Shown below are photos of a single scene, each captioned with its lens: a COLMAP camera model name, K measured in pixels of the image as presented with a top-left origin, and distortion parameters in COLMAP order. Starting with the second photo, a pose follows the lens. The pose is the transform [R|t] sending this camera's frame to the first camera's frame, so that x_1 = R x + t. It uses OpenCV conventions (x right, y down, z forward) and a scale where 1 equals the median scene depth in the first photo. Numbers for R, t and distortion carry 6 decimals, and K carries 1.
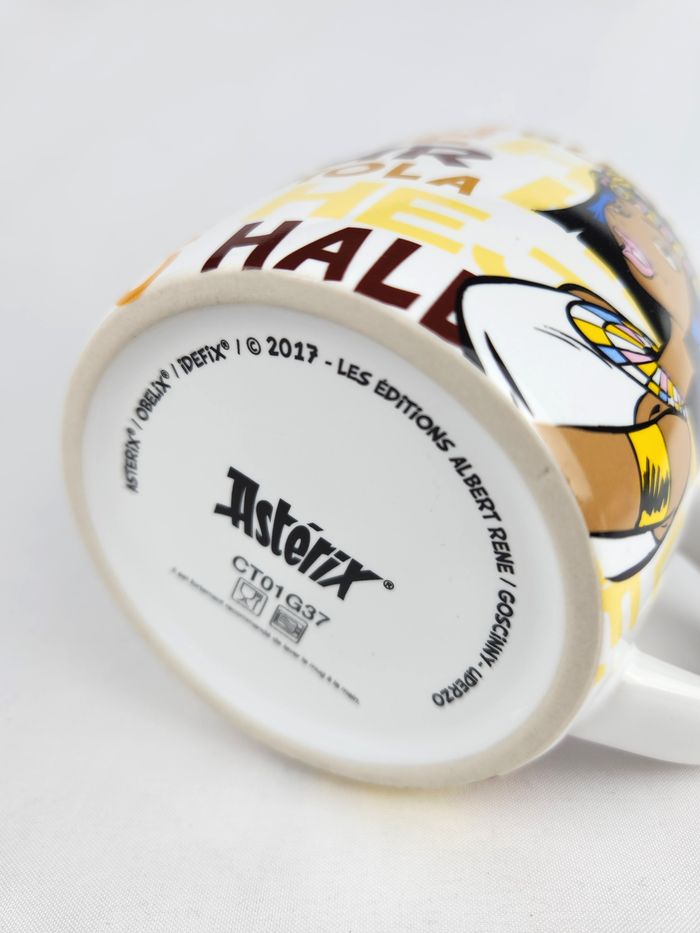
lens RADIAL K [[691.9, 0, 350.0], [0, 691.9, 466.5], [0, 0, 1]] dist [-0.047970, -0.005579]
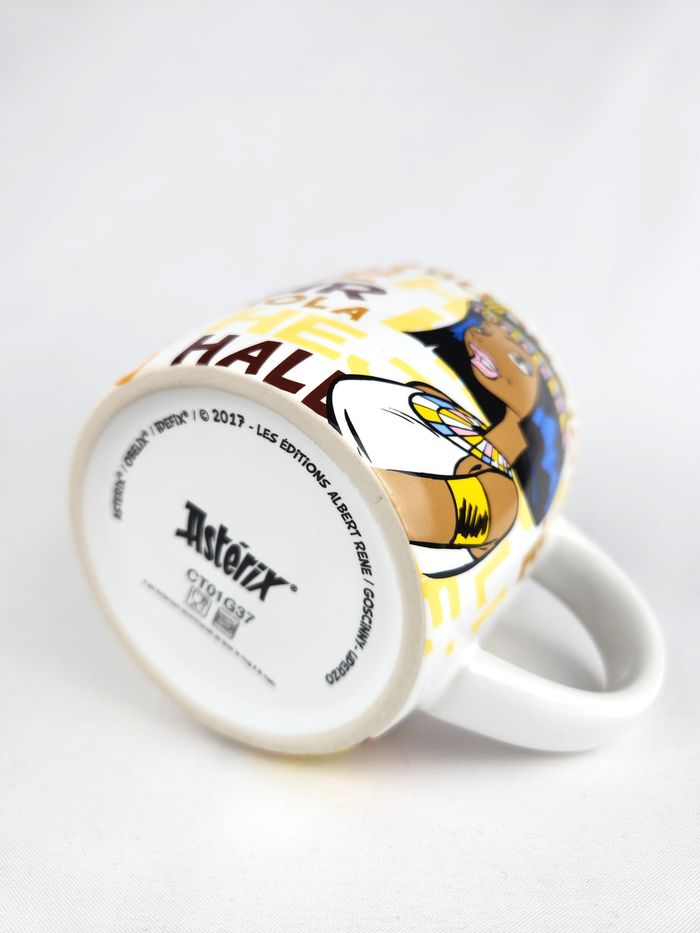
lens RADIAL K [[691.9, 0, 350.0], [0, 691.9, 466.5], [0, 0, 1]] dist [-0.047970, -0.005579]
pose [[0.999278, 0.037359, -0.006875, 0.185832], [-0.037938, 0.990691, -0.130734, 0.116075], [0.001927, 0.130900, 0.991394, -0.454251]]
